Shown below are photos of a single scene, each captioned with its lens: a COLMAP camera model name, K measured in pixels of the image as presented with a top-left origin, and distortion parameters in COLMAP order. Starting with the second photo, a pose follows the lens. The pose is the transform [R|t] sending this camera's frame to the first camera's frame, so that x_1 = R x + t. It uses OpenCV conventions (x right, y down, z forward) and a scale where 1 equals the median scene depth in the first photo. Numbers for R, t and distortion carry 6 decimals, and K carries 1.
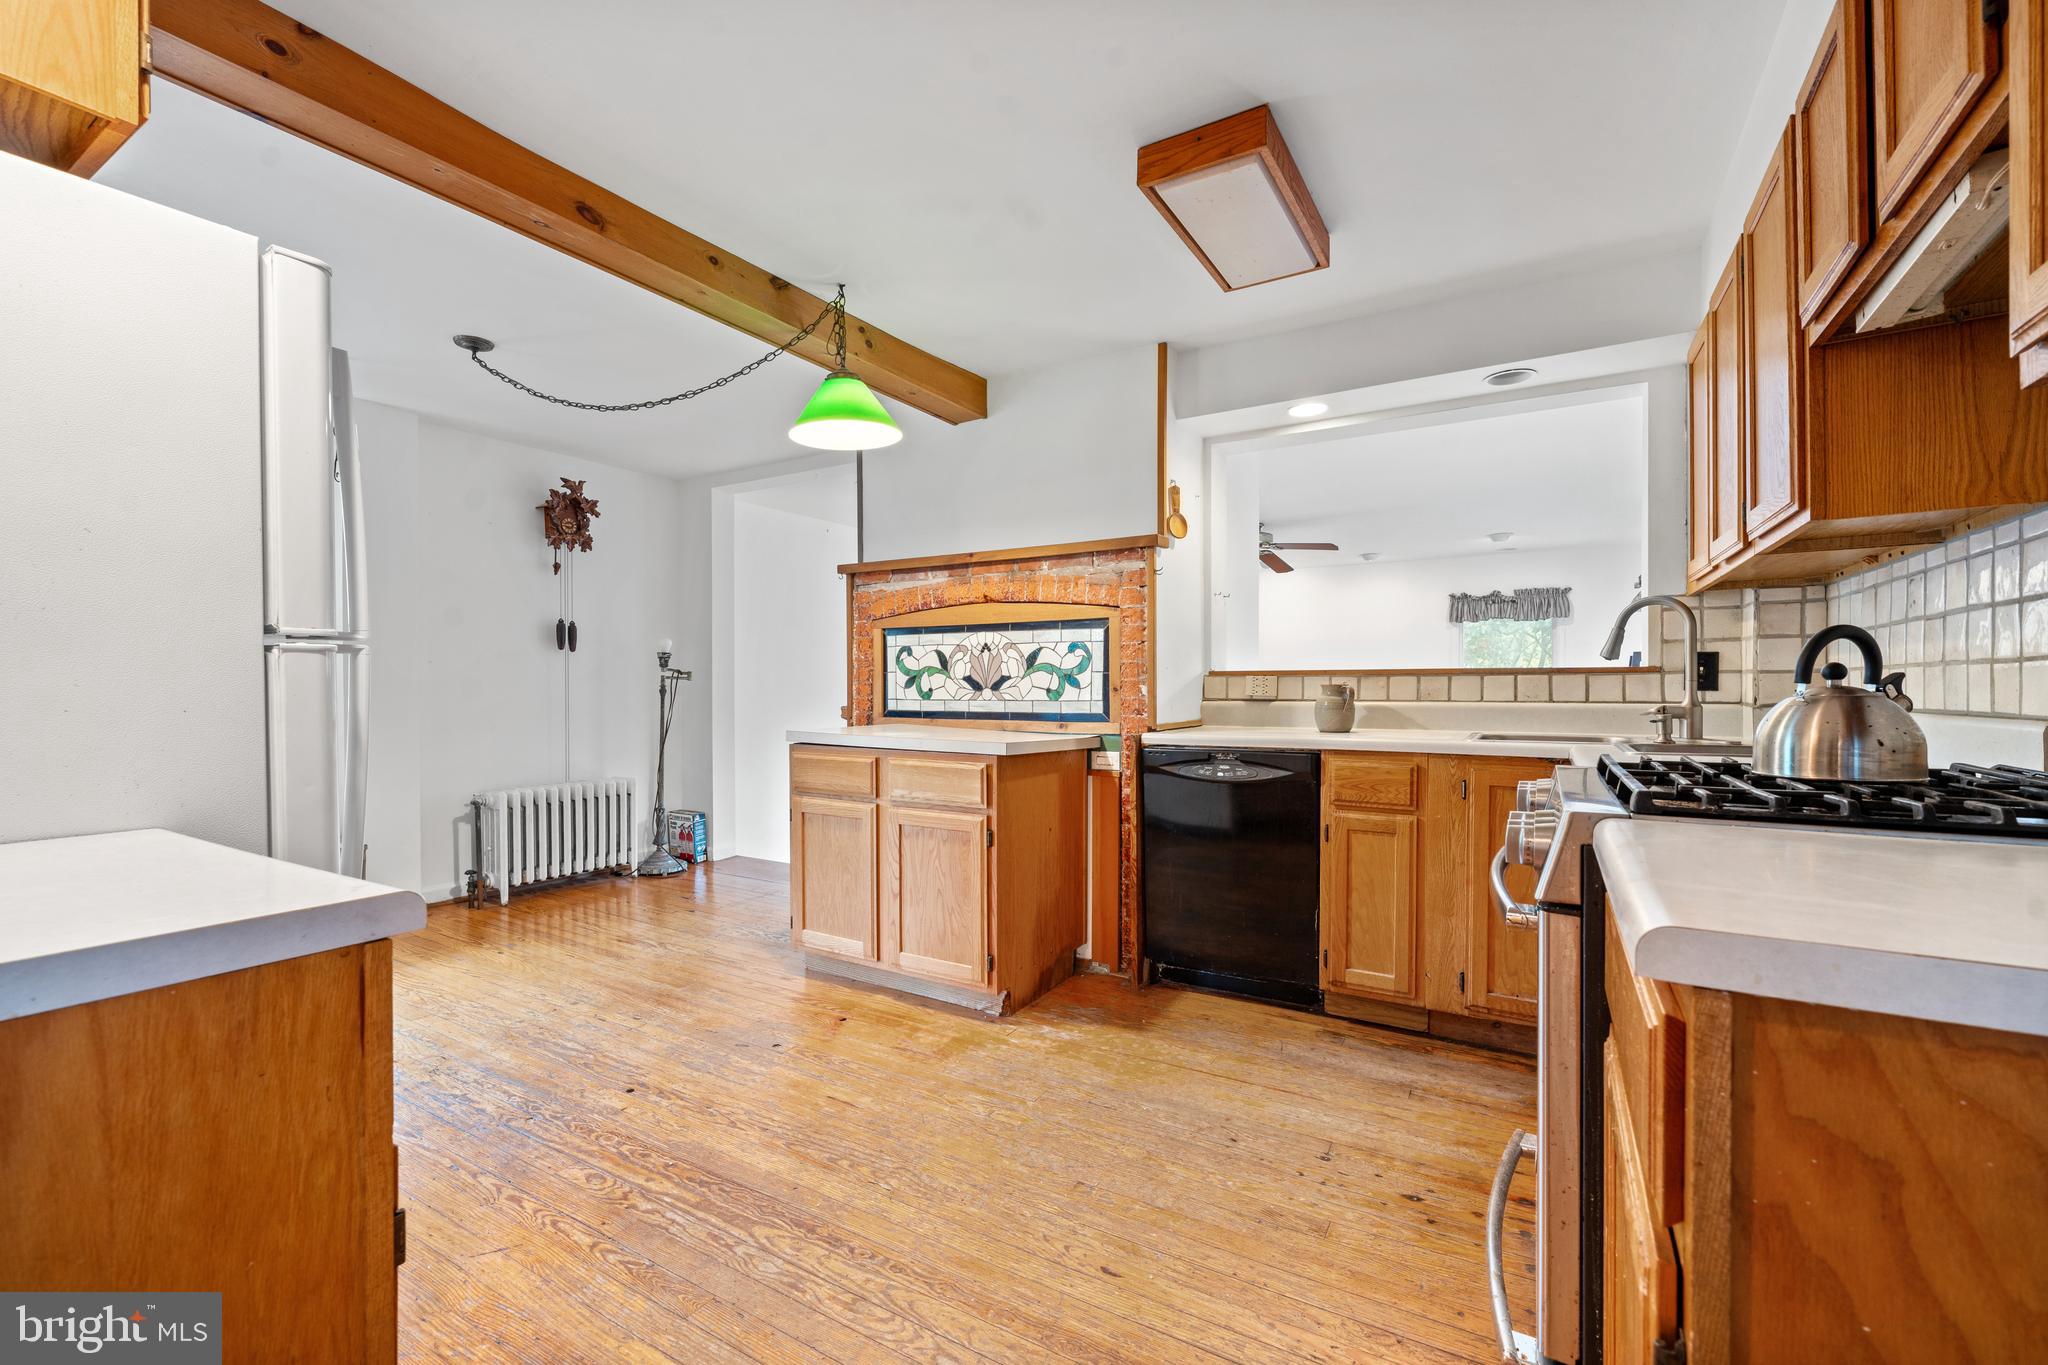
lens RADIAL K [[832.8, 0, 1019.9], [0, 832.8, 693.3], [0, 0, 1]] dist [0.003950, 0.000463]
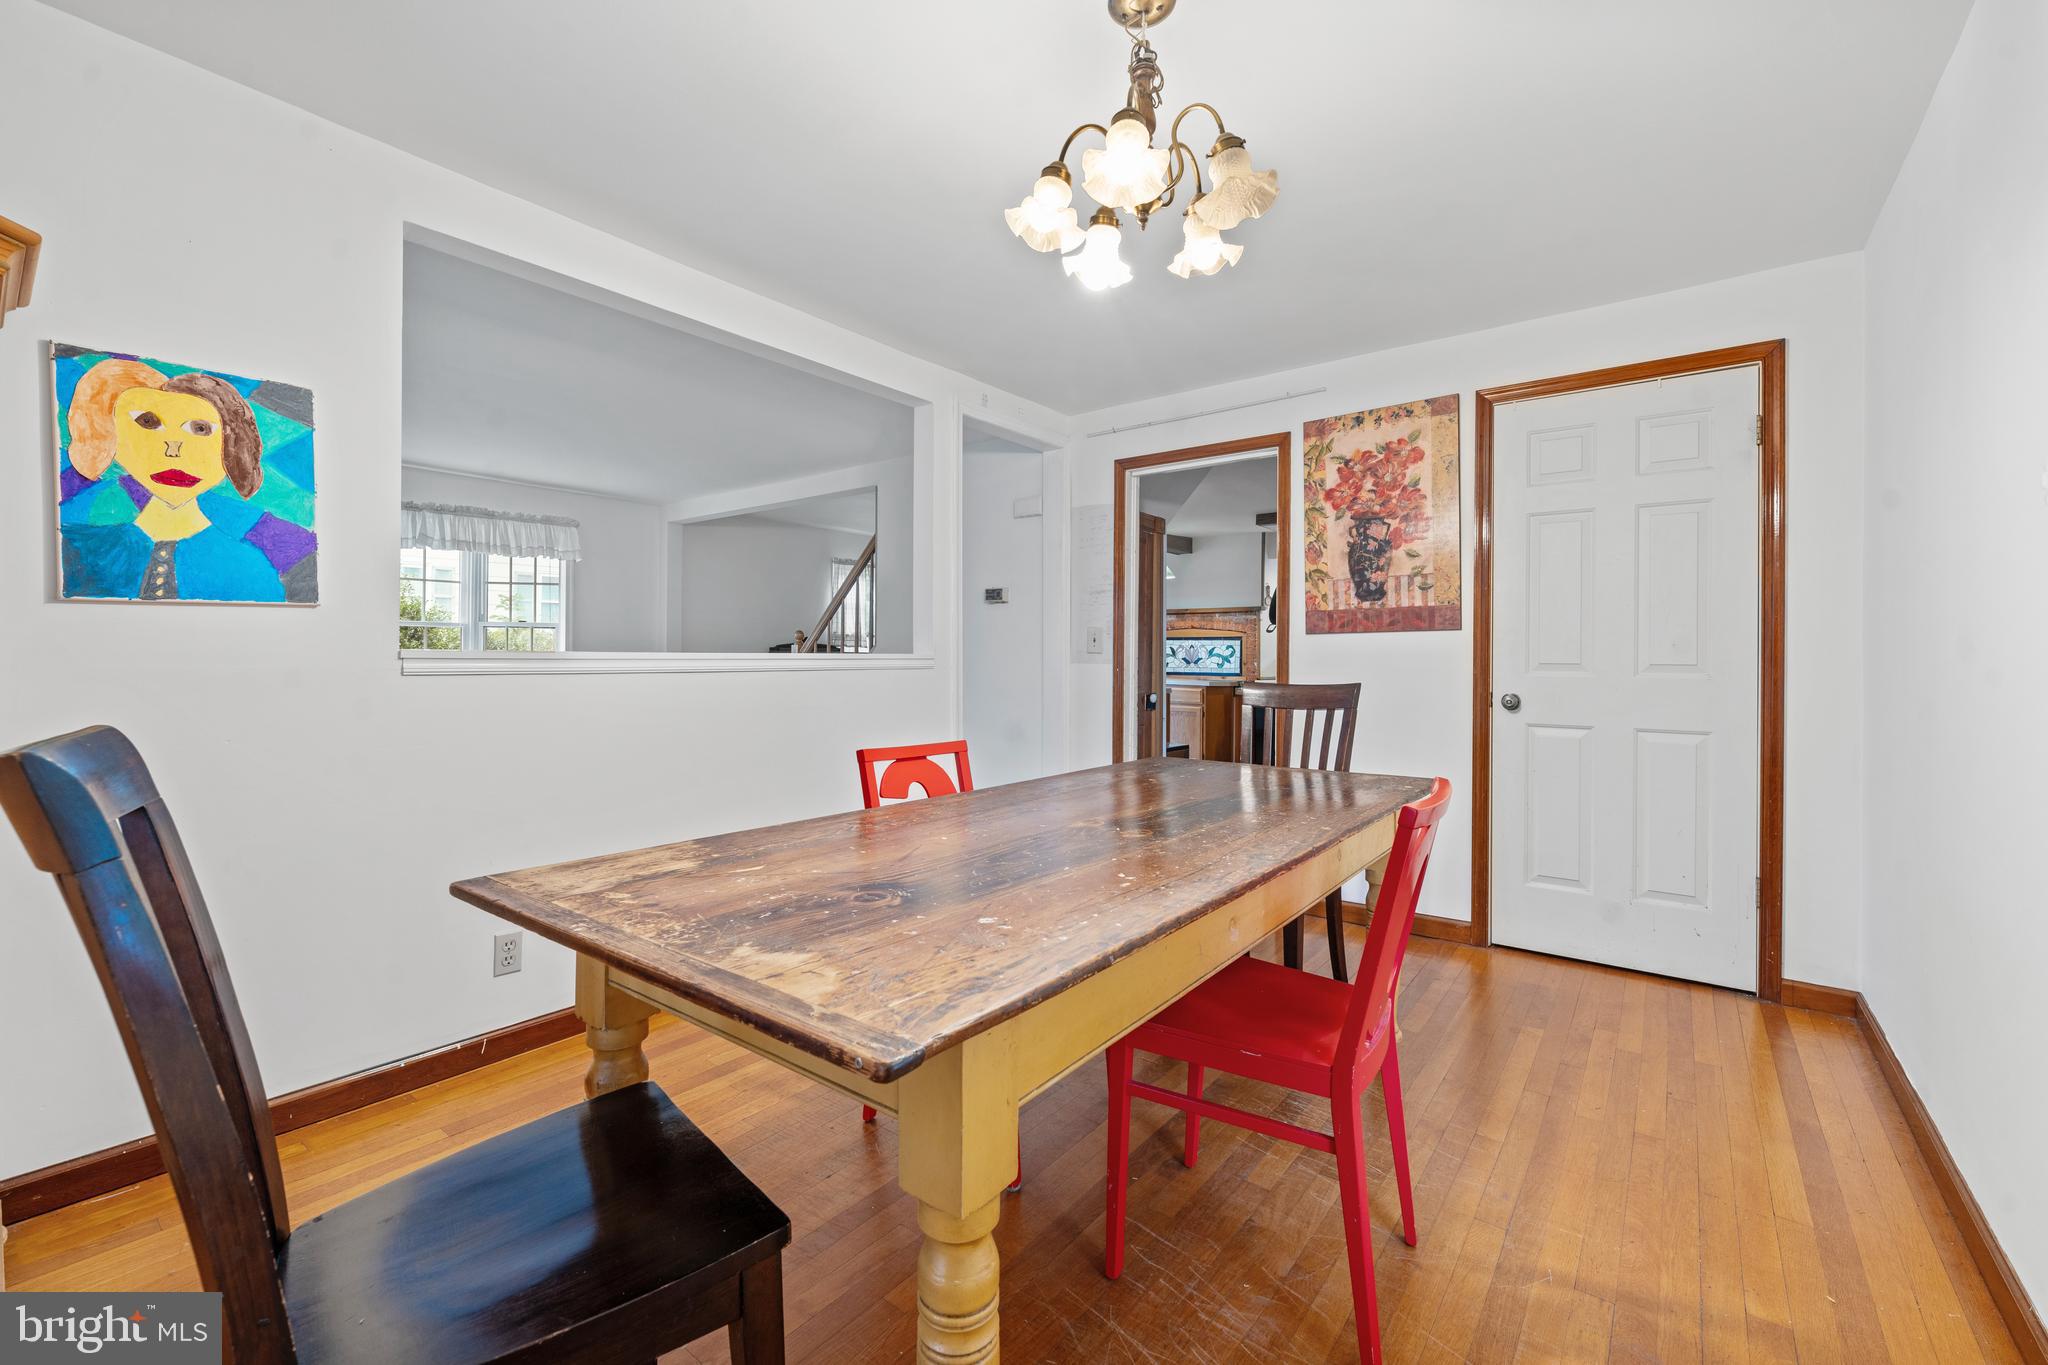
lens RADIAL K [[832.8, 0, 1029.1], [0, 832.8, 668.4], [0, 0, 1]] dist [0.003950, 0.000463]
pose [[0.995680, 0.010669, -0.092236, -0.311398], [-0.009683, 0.999891, 0.011133, -0.012646], [0.092345, -0.010192, 0.995675, -1.633651]]
